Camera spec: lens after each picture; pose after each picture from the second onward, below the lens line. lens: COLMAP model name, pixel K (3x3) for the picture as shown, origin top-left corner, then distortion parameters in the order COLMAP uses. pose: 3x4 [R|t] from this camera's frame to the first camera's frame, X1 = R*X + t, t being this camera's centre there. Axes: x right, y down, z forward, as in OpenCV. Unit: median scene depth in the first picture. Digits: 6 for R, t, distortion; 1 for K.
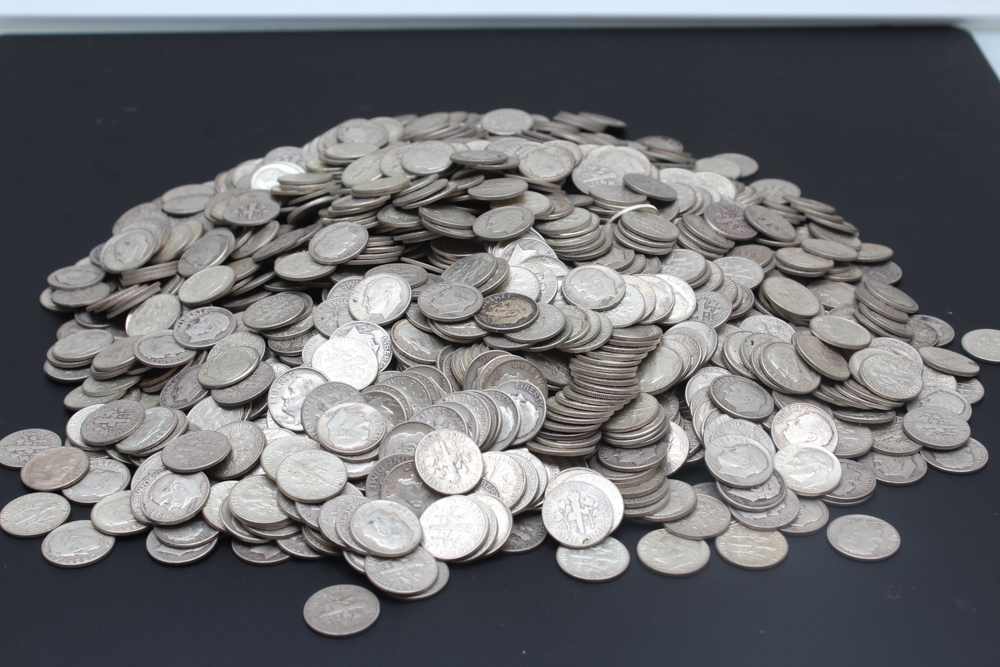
lens RADIAL K [[1721.3, 0, 506.2], [0, 1721.3, 332.2], [0, 0, 1]] dist [-0.051469, 0.000000]
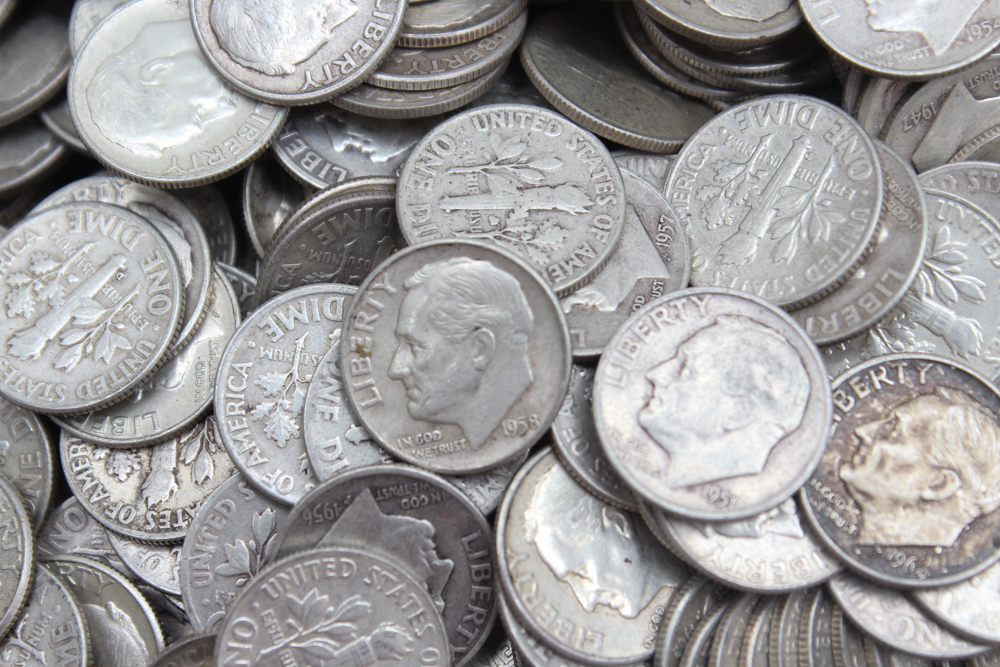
lens RADIAL K [[2269.3, 0, 501.7], [0, 2269.3, 326.2], [0, 0, 1]] dist [0.051504, 0.000000]
pose [[0.999155, 0.041029, 0.002265, -0.070550], [-0.033364, 0.777856, 0.627556, -0.265401], [0.023986, -0.627102, 0.778568, 0.758977]]
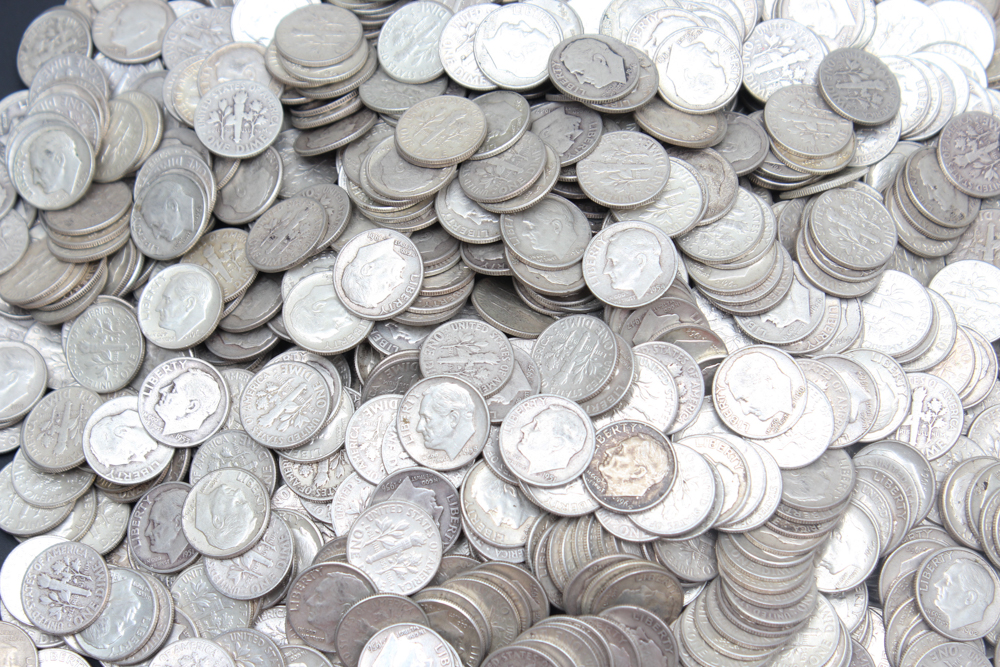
lens RADIAL K [[2269.3, 0, 519.8], [0, 2269.3, 341.2], [0, 0, 1]] dist [0.051504, 0.000000]
pose [[0.999421, 0.033665, -0.004917, -0.042195], [-0.024594, 0.814736, 0.579310, -0.594360], [0.023509, -0.578853, 0.815093, 0.306973]]
